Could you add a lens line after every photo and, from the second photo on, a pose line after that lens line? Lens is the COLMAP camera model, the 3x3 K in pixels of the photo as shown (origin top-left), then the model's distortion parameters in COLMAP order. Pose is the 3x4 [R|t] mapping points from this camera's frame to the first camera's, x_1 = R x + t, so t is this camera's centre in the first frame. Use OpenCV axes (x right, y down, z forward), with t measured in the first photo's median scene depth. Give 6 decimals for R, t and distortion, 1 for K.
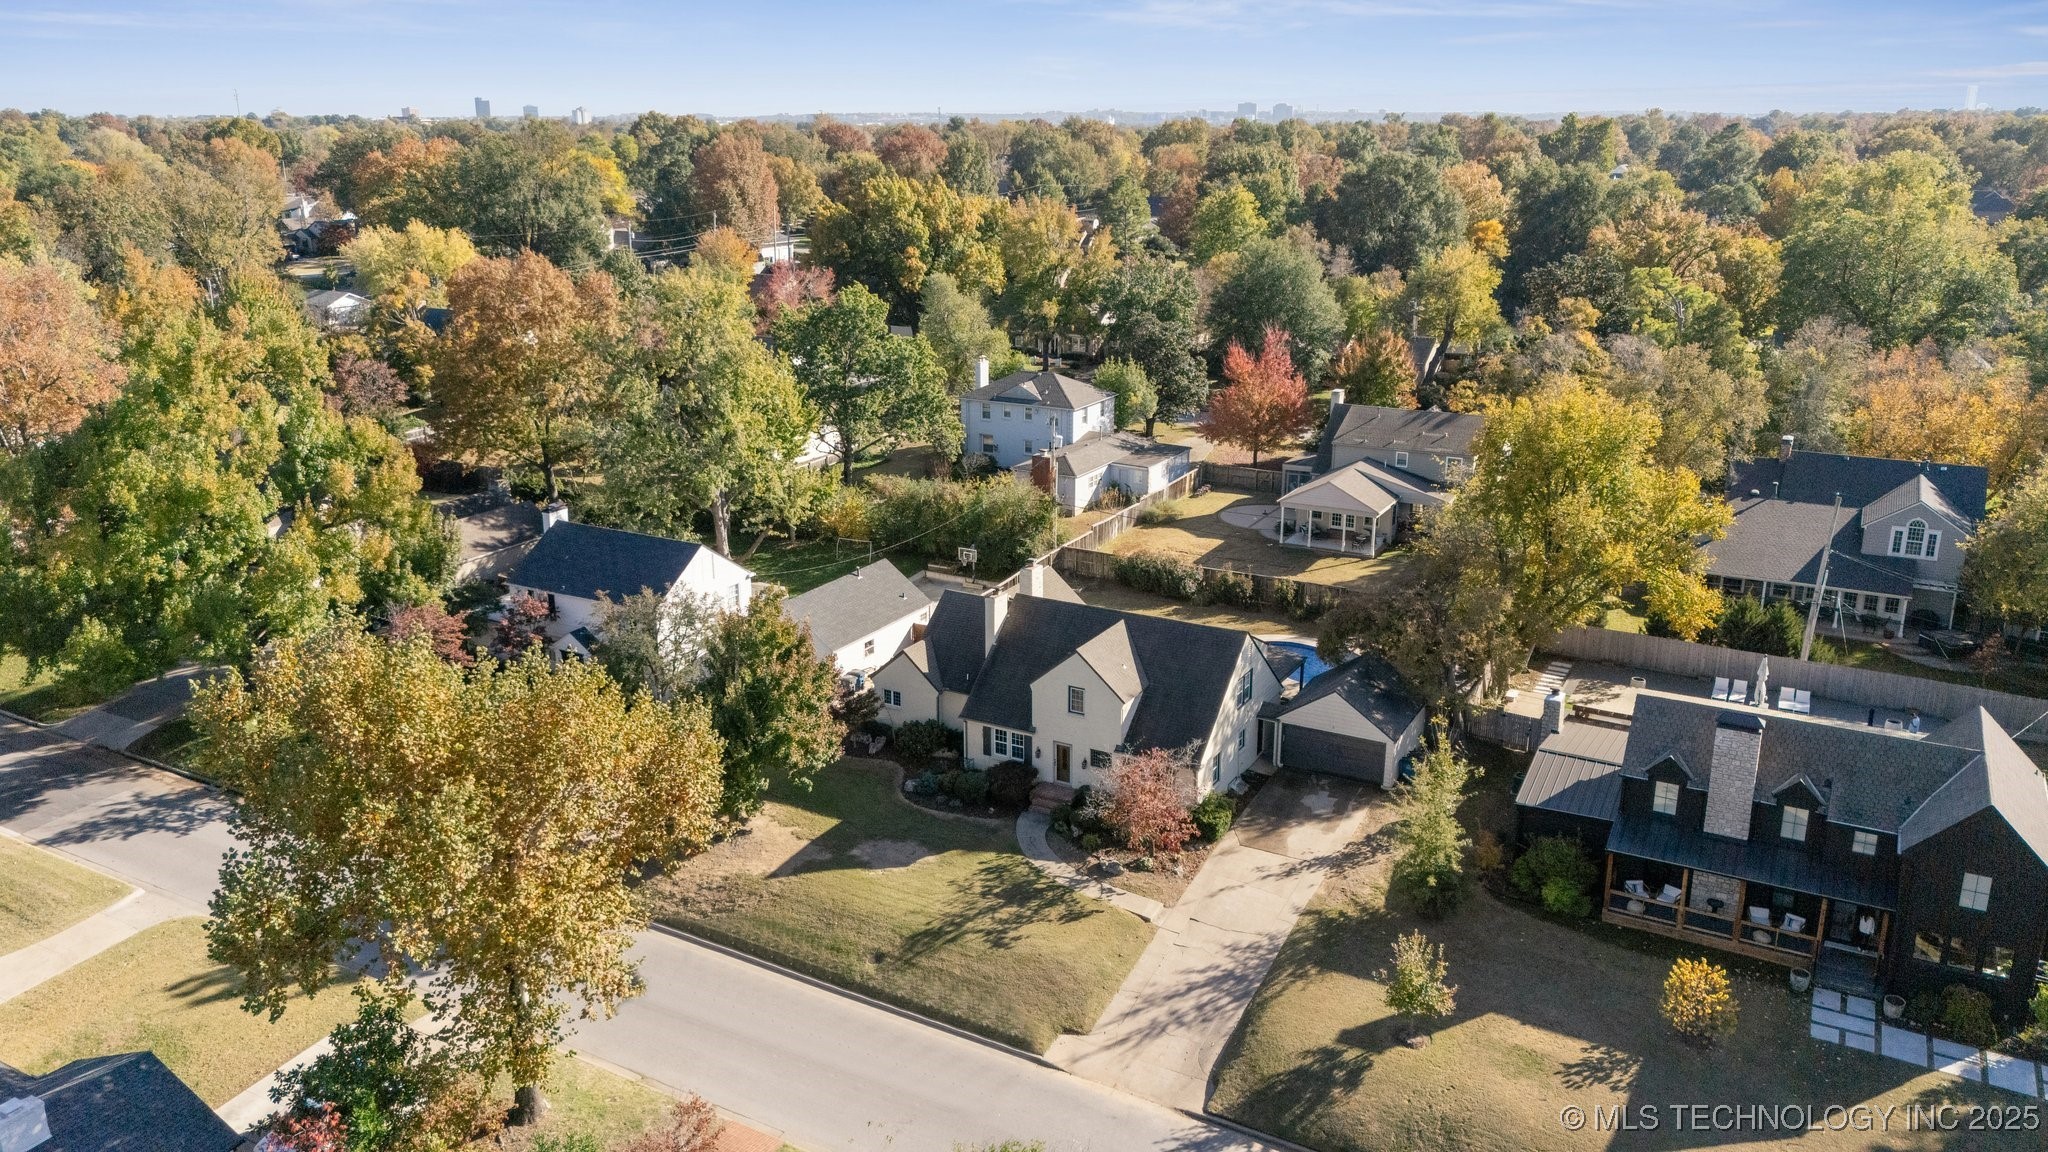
lens RADIAL K [[1503.7, 0, 1024.0], [0, 1503.7, 576.0], [0, 0, 1]] dist [0.086636, -0.110147]
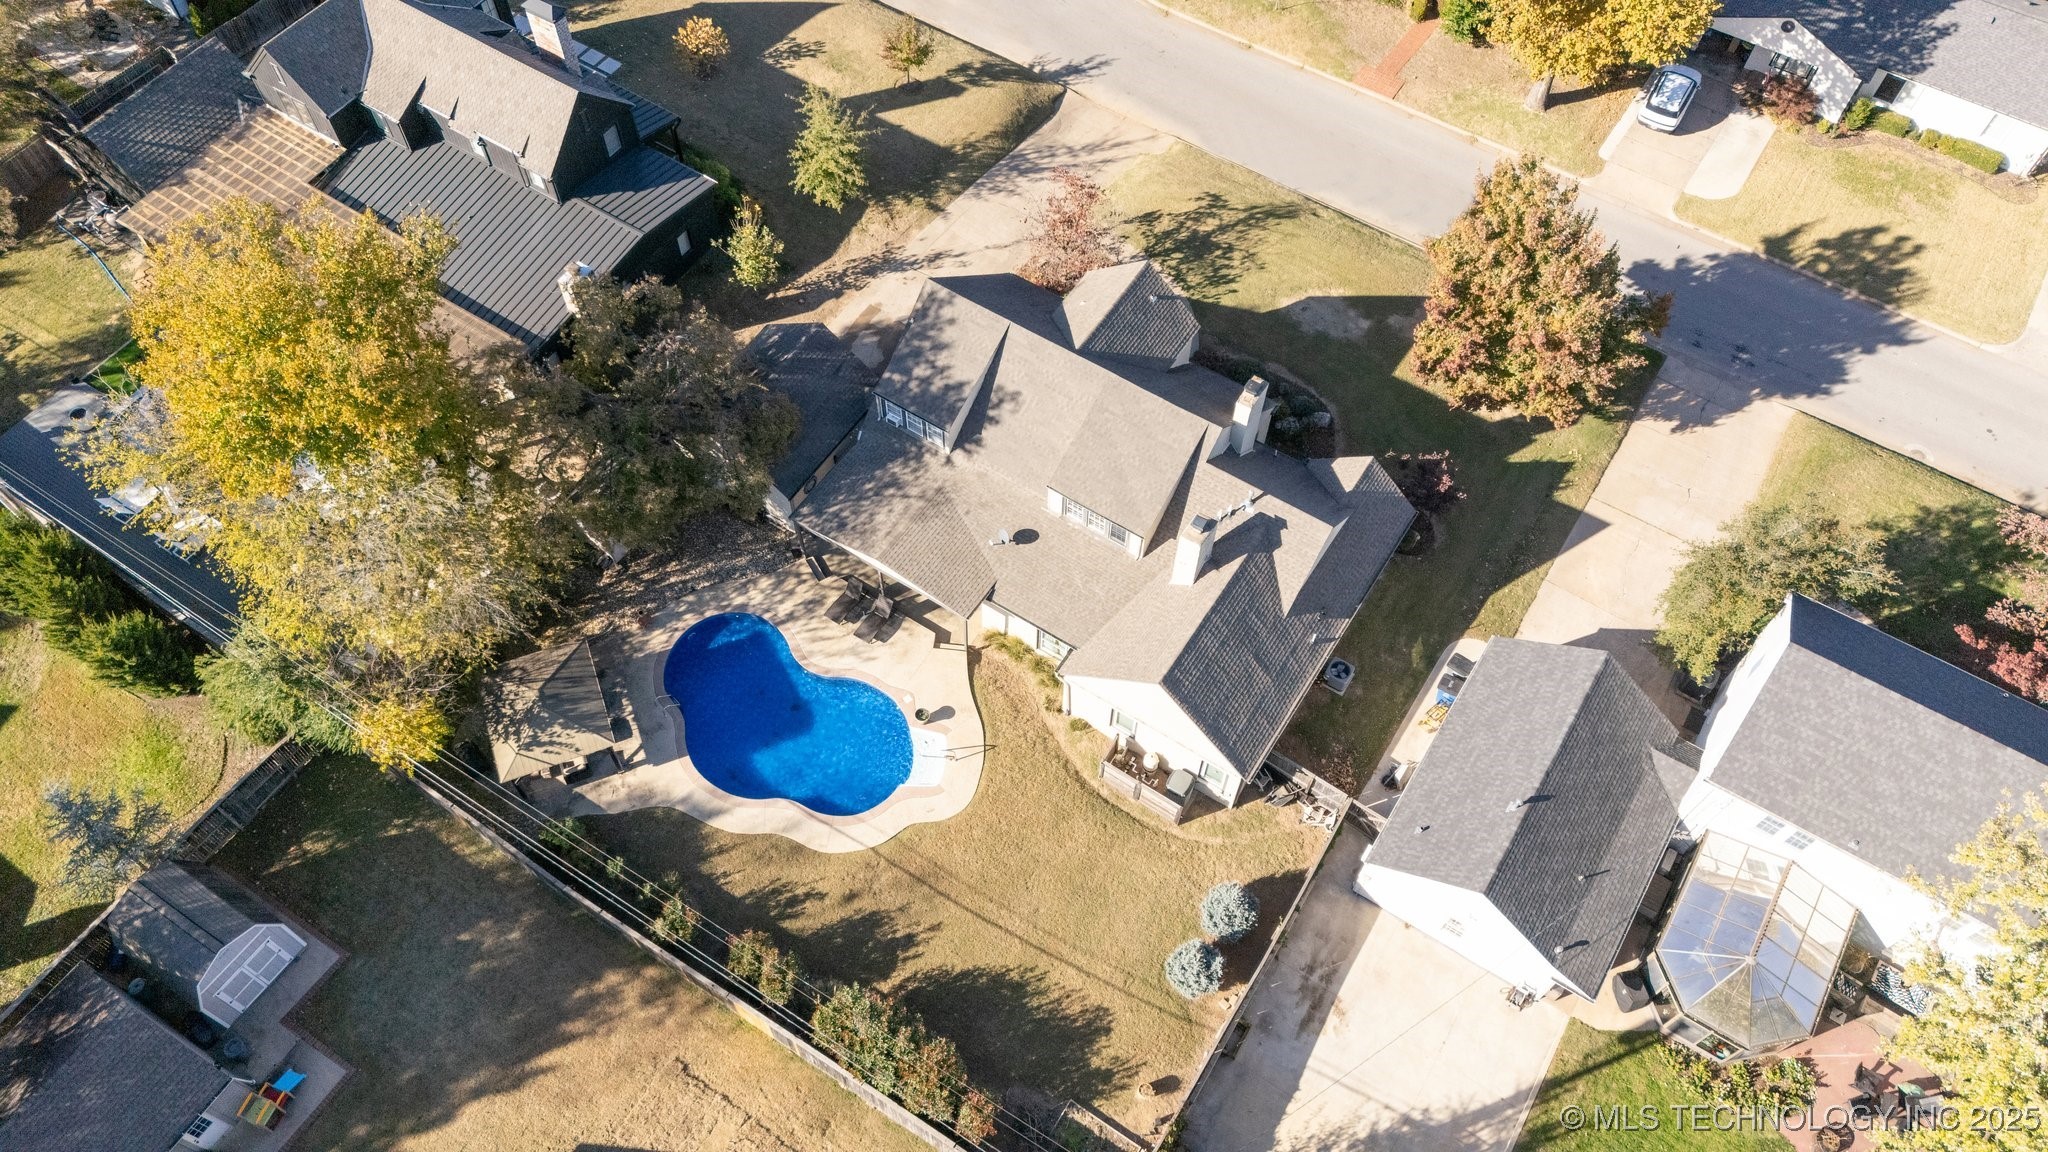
lens RADIAL K [[1503.7, 0, 1024.0], [0, 1503.7, 576.0], [0, 0, 1]] dist [0.086636, -0.110147]
pose [[-0.997667, -0.061539, 0.029548, 0.070193], [0.012797, 0.256577, 0.966439, -0.734952], [-0.067055, 0.964563, -0.255191, 1.447170]]
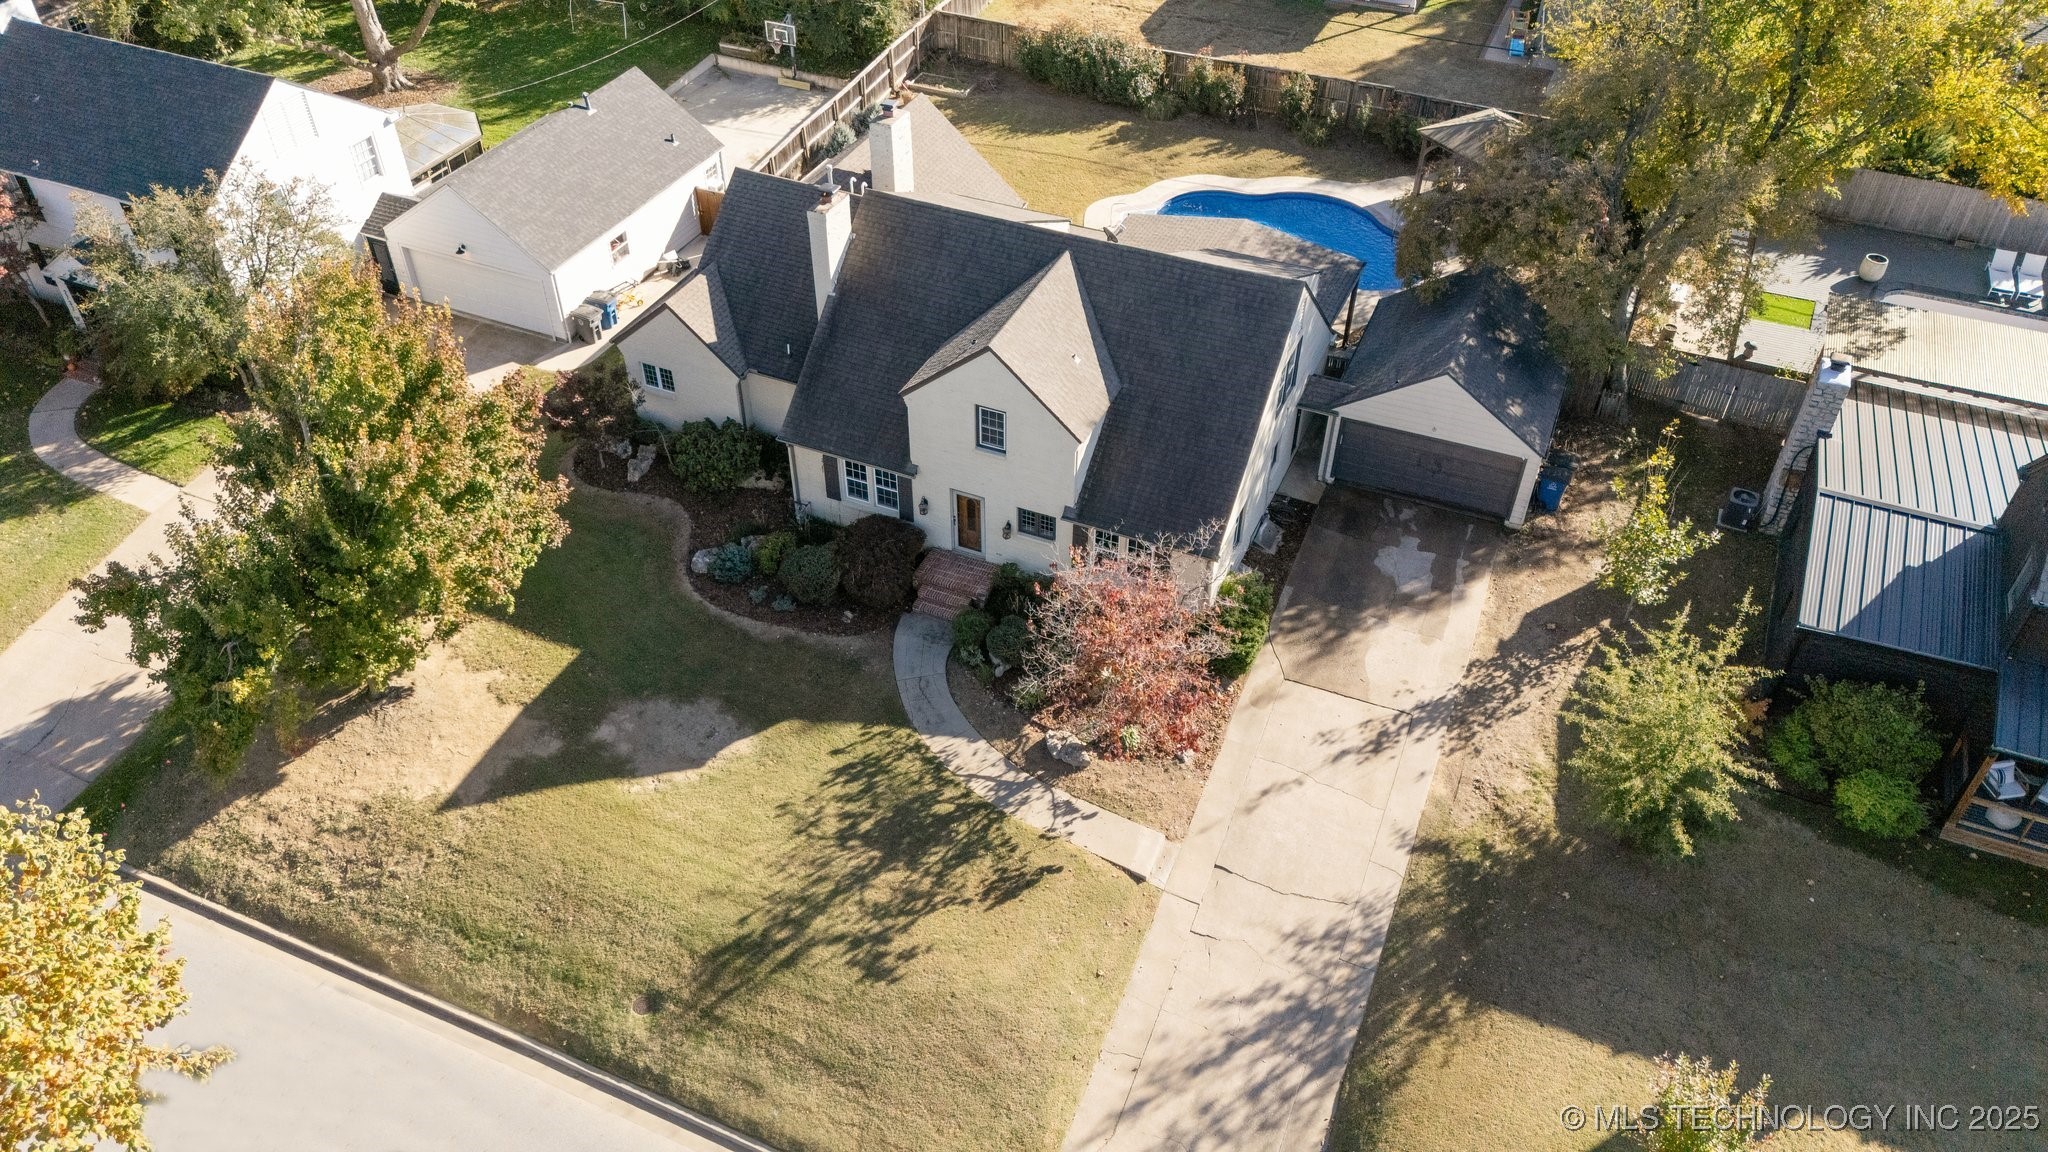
lens RADIAL K [[1503.7, 0, 1024.0], [0, 1503.7, 576.0], [0, 0, 1]] dist [0.086636, -0.110147]
pose [[0.995556, -0.057226, 0.074793, 0.003407], [0.021861, 0.912934, 0.407520, -0.095114], [-0.091602, -0.404074, 0.910128, 0.511024]]
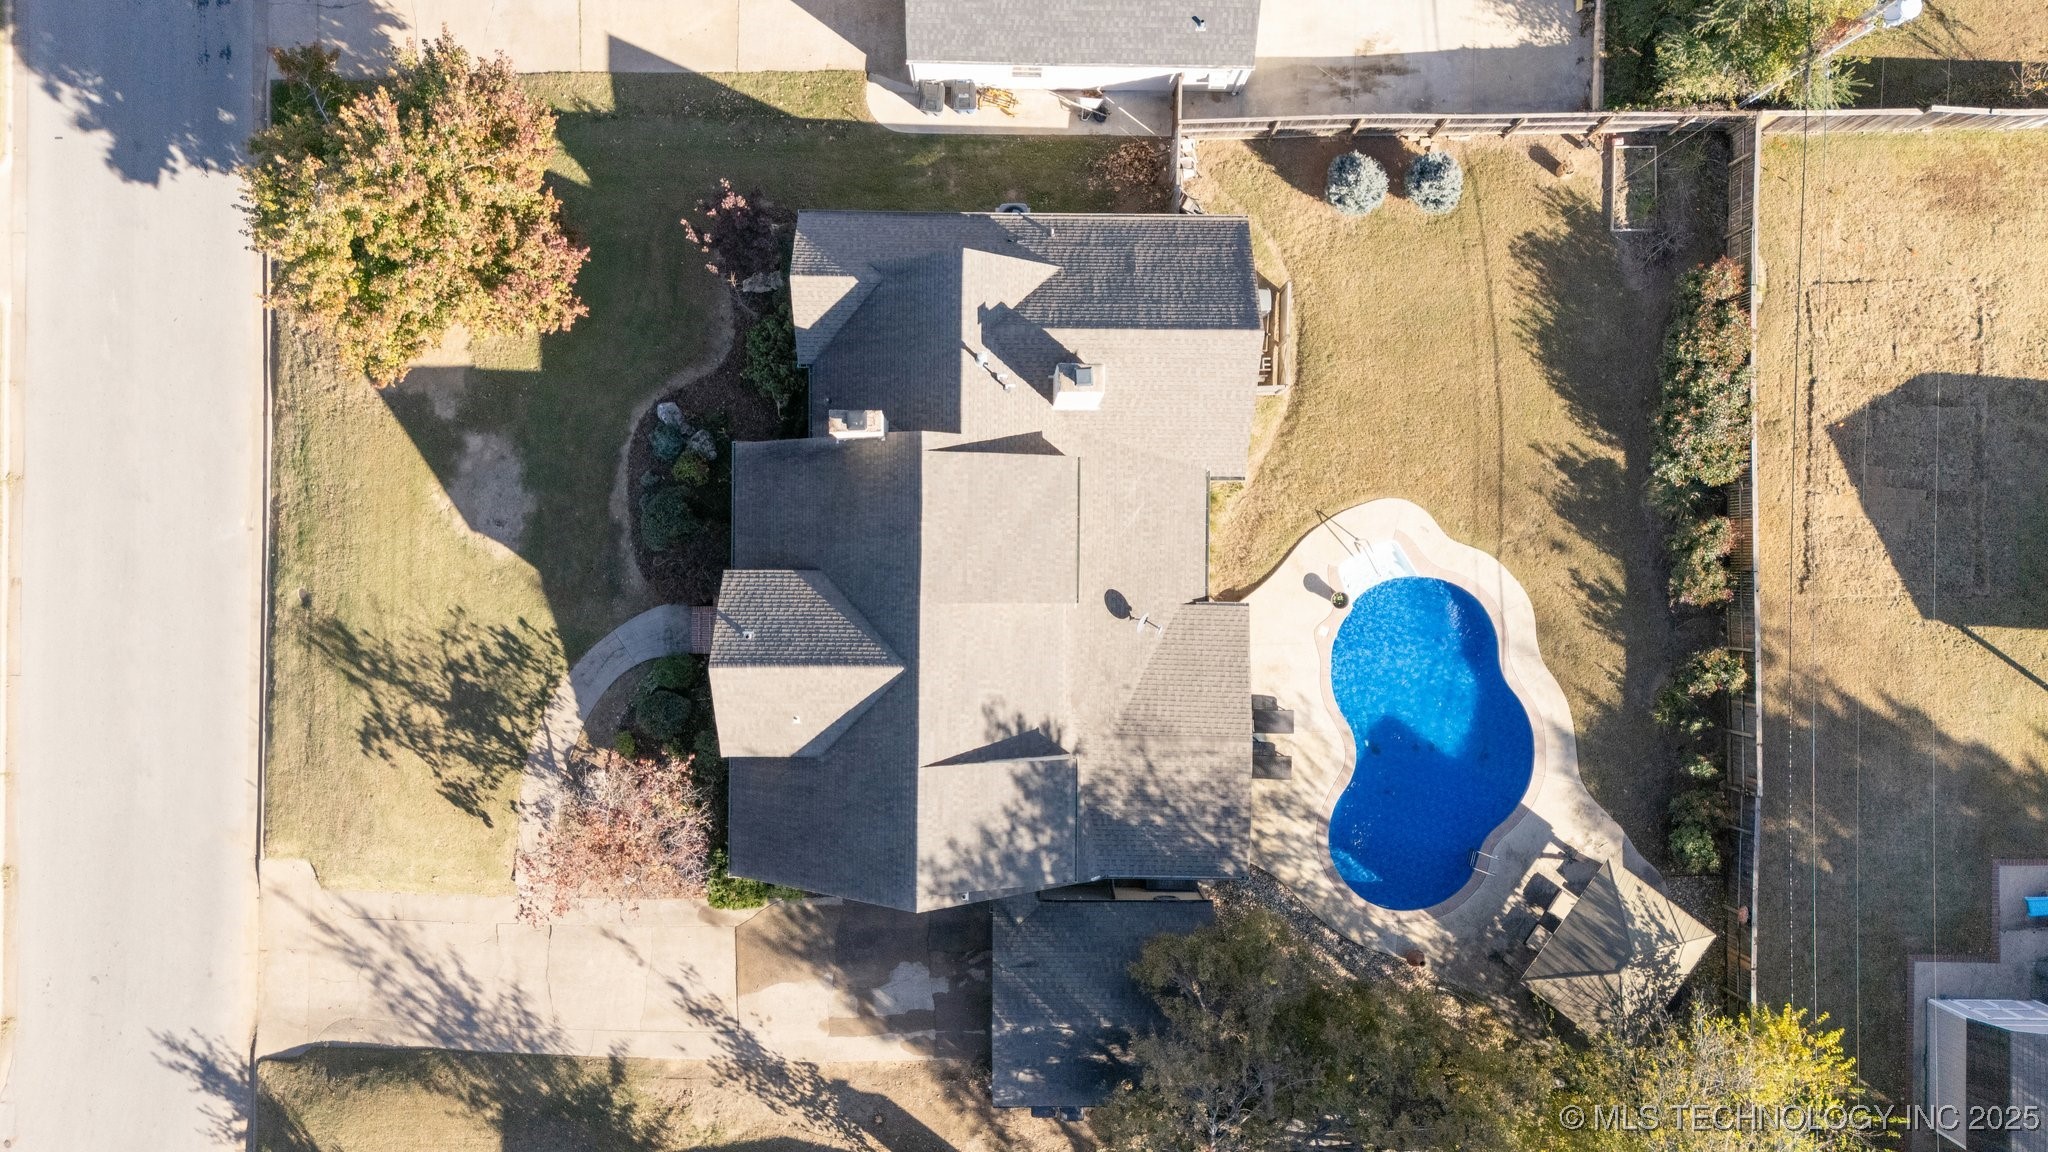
lens RADIAL K [[1531.1, 0, 1000.9], [0, 1531.1, 569.7], [0, 0, 1]] dist [0.040054, -0.007465]
pose [[0.476408, 0.879216, 0.003867, 0.054771], [-0.267022, 0.140494, 0.953394, -0.563411], [0.837696, -0.455237, 0.301702, 0.979739]]
